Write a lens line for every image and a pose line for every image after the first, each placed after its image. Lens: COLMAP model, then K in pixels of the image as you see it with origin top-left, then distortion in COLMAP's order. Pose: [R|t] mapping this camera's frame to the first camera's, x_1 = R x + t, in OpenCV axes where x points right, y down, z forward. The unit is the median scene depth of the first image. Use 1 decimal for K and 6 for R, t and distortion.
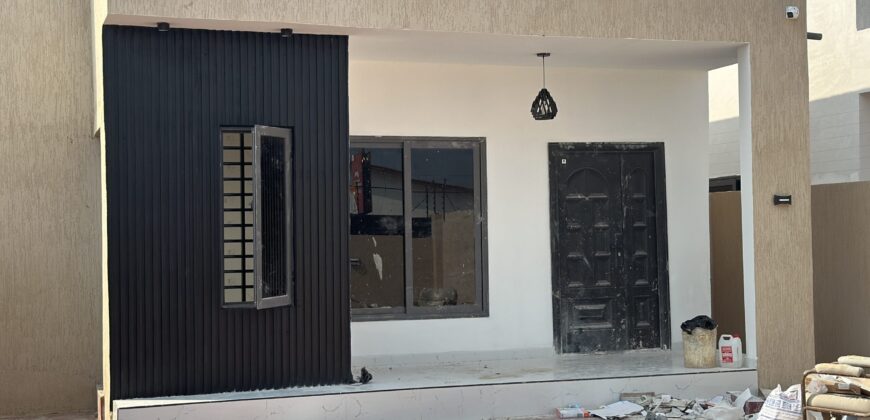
lens RADIAL K [[1199.4, 0, 435.0], [0, 1199.4, 210.0], [0, 0, 1]] dist [0.132627, -0.034408]
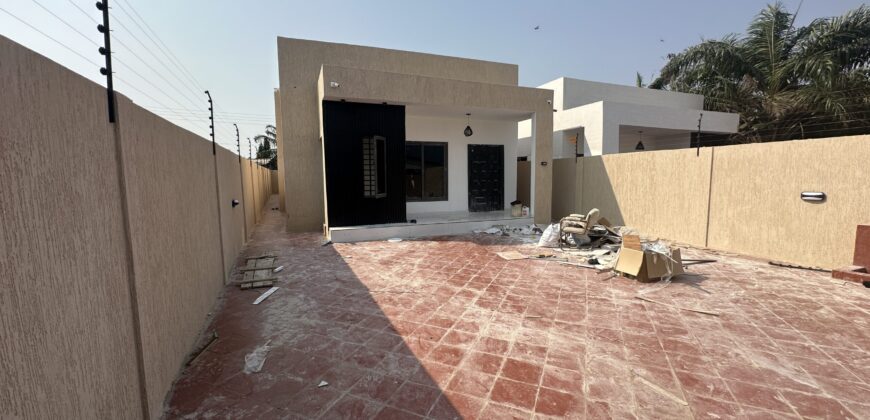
lens RADIAL K [[349.2, 0, 435.0], [0, 349.2, 210.0], [0, 0, 1]] dist [-0.000853, 0.000491]
pose [[0.998580, 0.003234, 0.053178, -0.041580], [-0.009537, 0.992885, 0.118696, 0.006230], [-0.052416, -0.119035, 0.991506, 0.110572]]
